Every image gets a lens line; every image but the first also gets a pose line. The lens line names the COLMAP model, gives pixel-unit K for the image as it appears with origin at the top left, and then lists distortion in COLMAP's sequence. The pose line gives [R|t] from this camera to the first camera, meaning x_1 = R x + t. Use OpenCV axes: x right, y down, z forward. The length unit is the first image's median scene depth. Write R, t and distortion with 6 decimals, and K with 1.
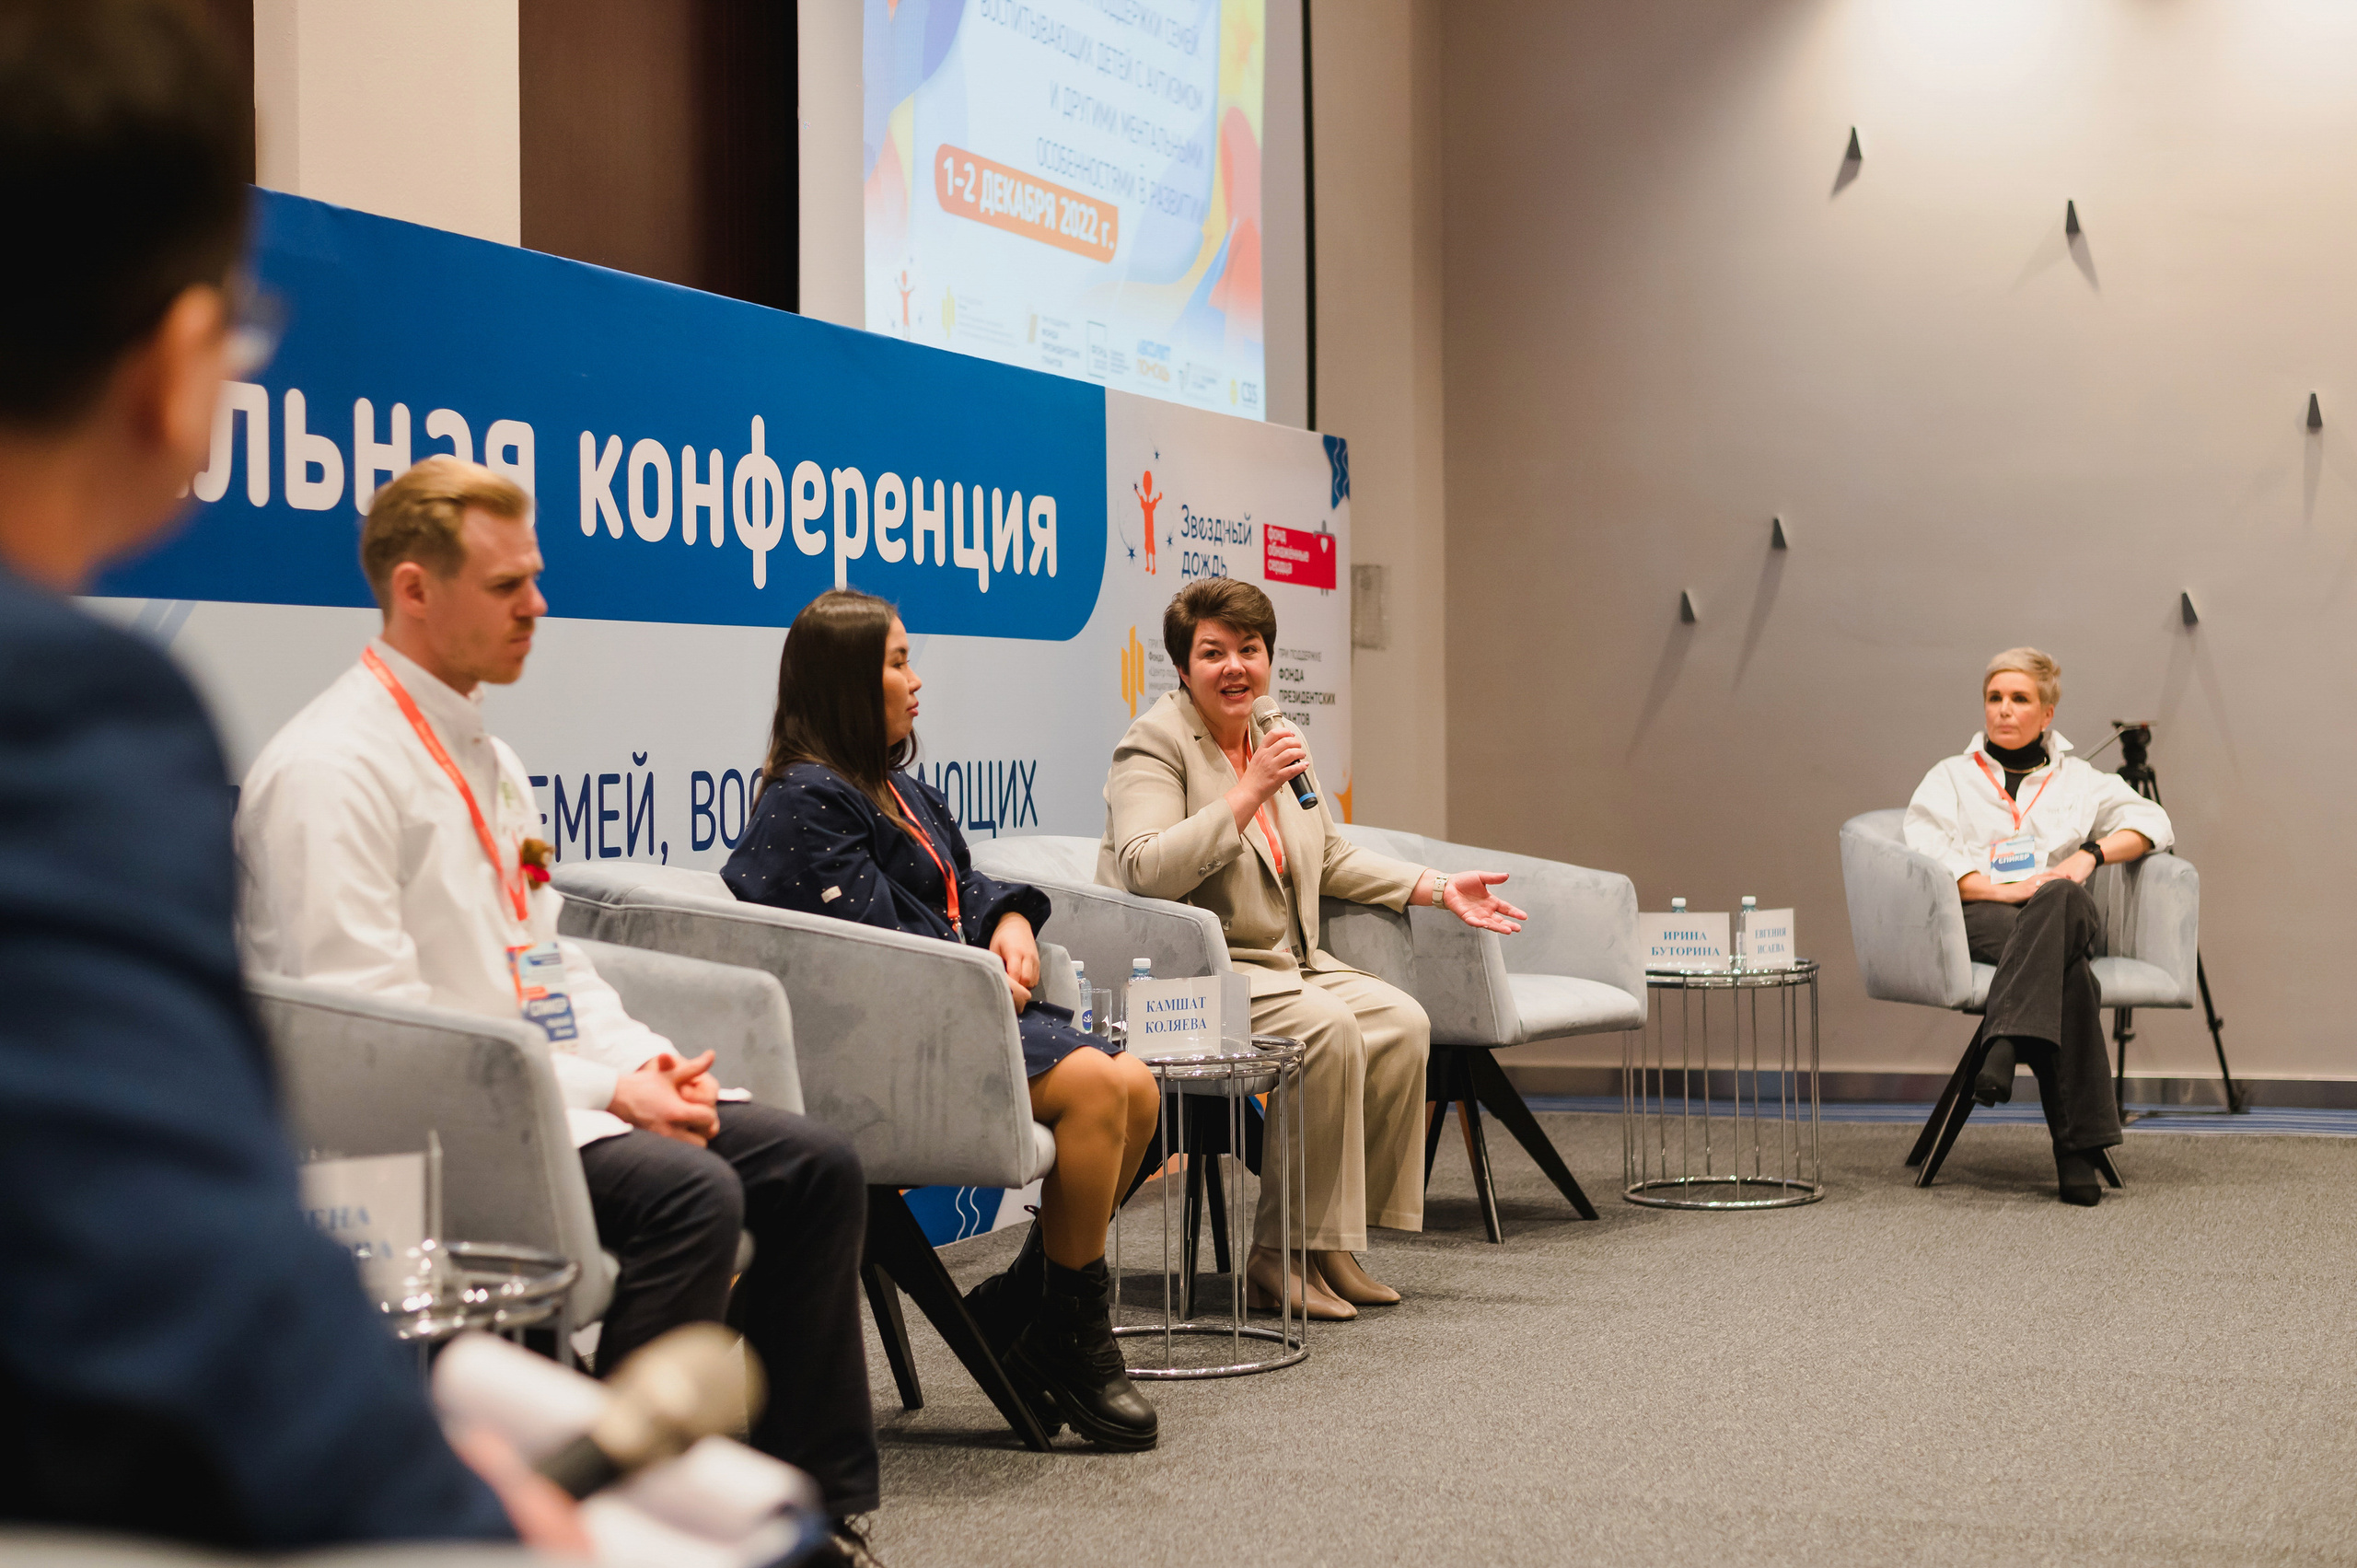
lens RADIAL K [[3648.0, 0, 1153.8], [0, 3648.0, 791.0], [0, 0, 1]] dist [0.000359, -0.026224]
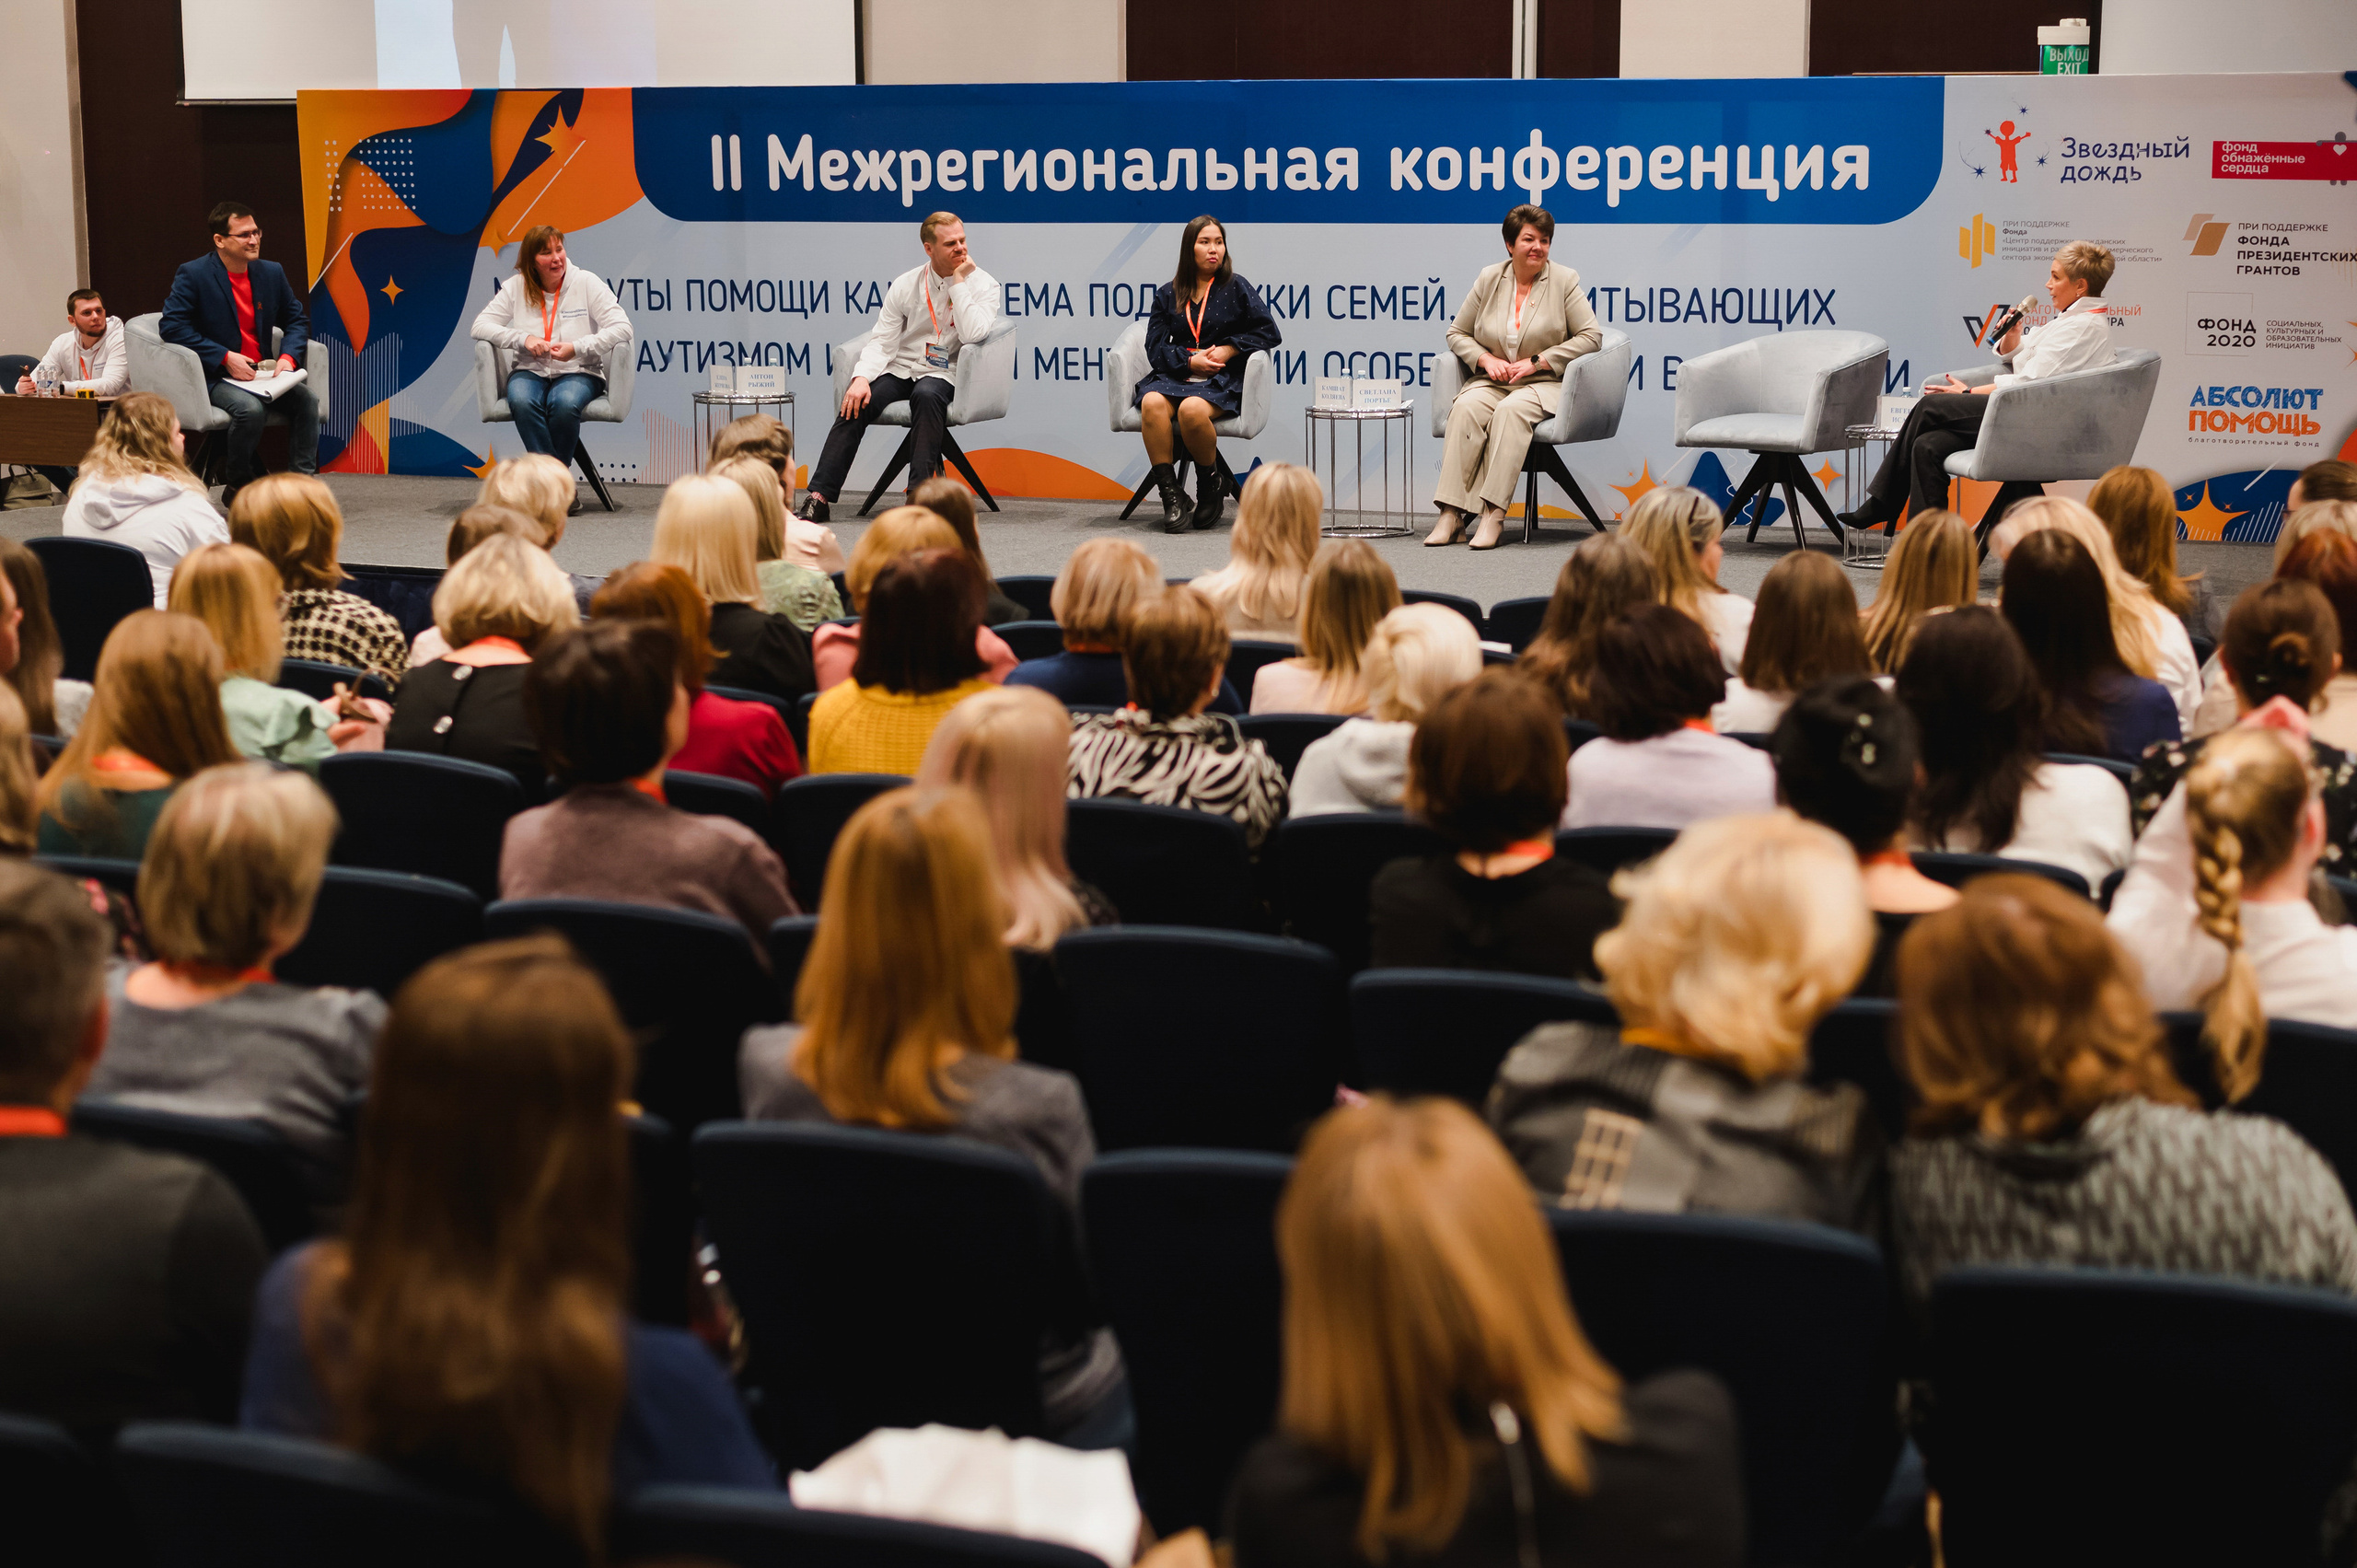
lens RADIAL K [[3648.0, 0, 1153.8], [0, 3648.0, 791.0], [0, 0, 1]] dist [0.000359, -0.026224]
pose [[-0.003493, 0.181689, -0.983350, 2.253764], [-0.011732, 0.983281, 0.181718, -0.110887], [0.999925, 0.012171, -0.001303, 0.793981]]
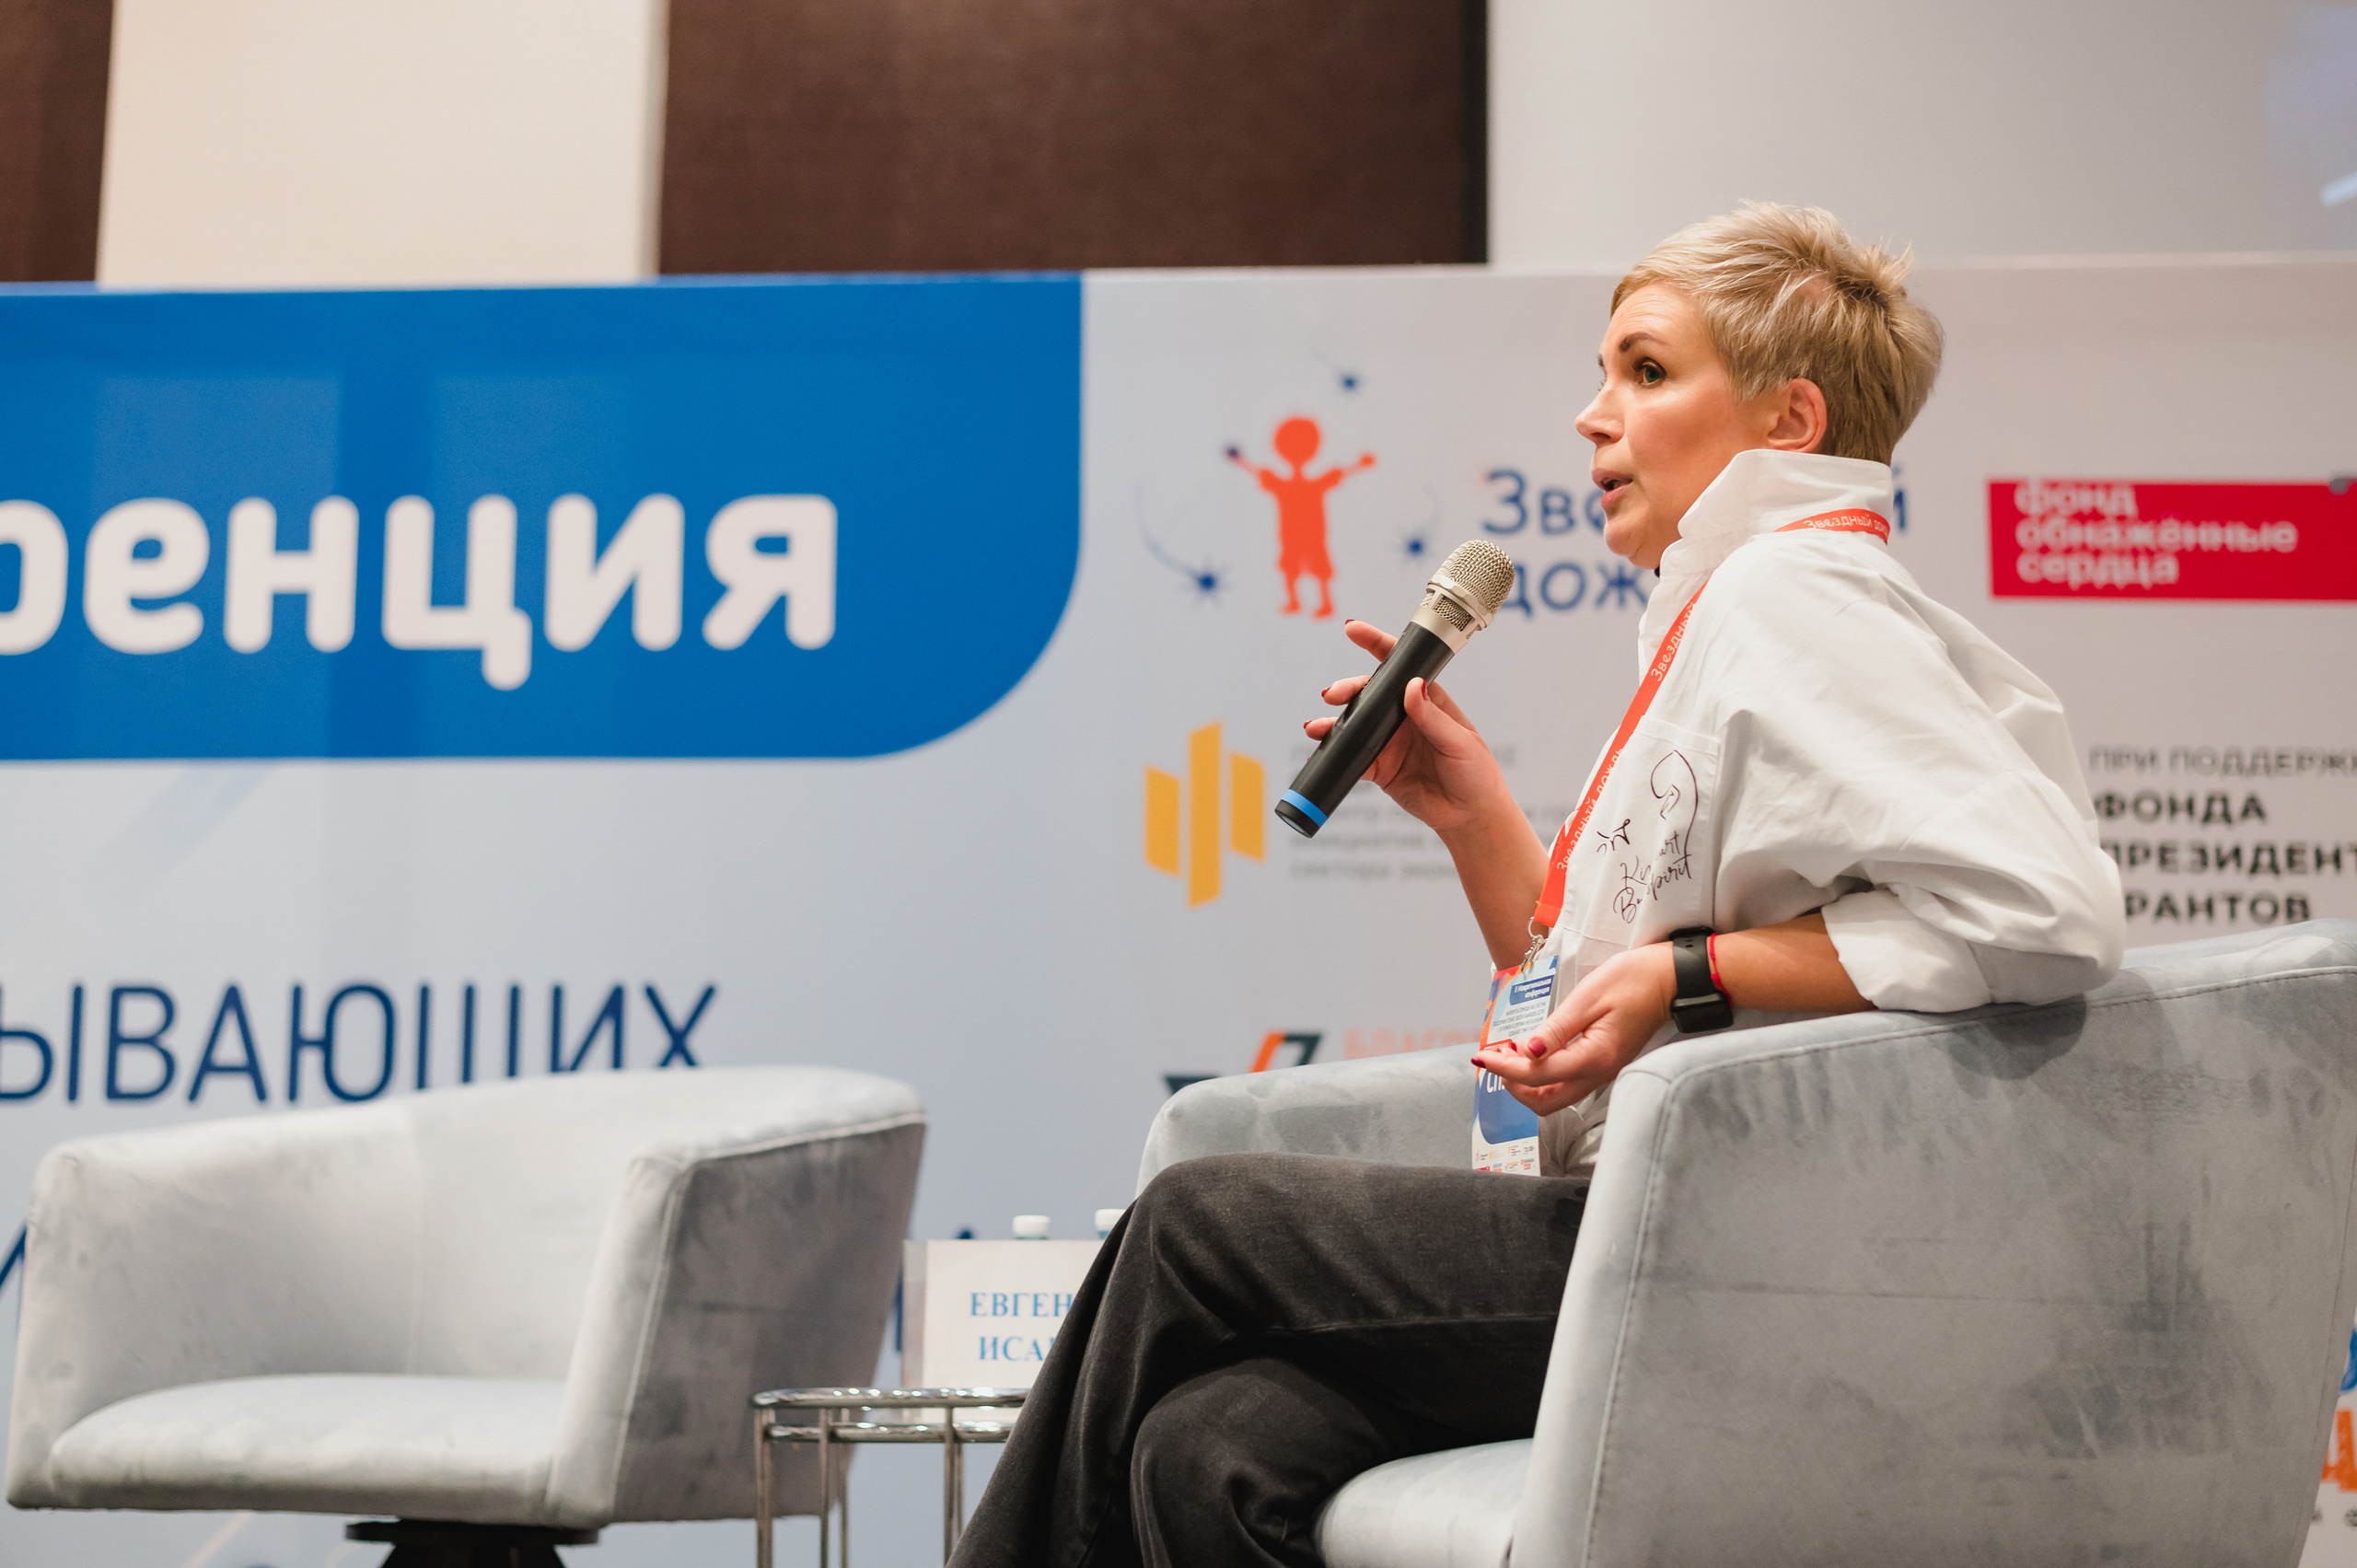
lens RADIAL K [[3648.0, 0, 1153.8], [0, 3648.0, 791.0], [0, 0, 1]] dist [0.000359, -0.026224]
pose [[0.287246, -0.141975, -0.947276, 0.602128], [-0.030196, 0.987120, -0.157103, 0.055514], [0.957381, 0.073731, 0.279260, 1.102246]]
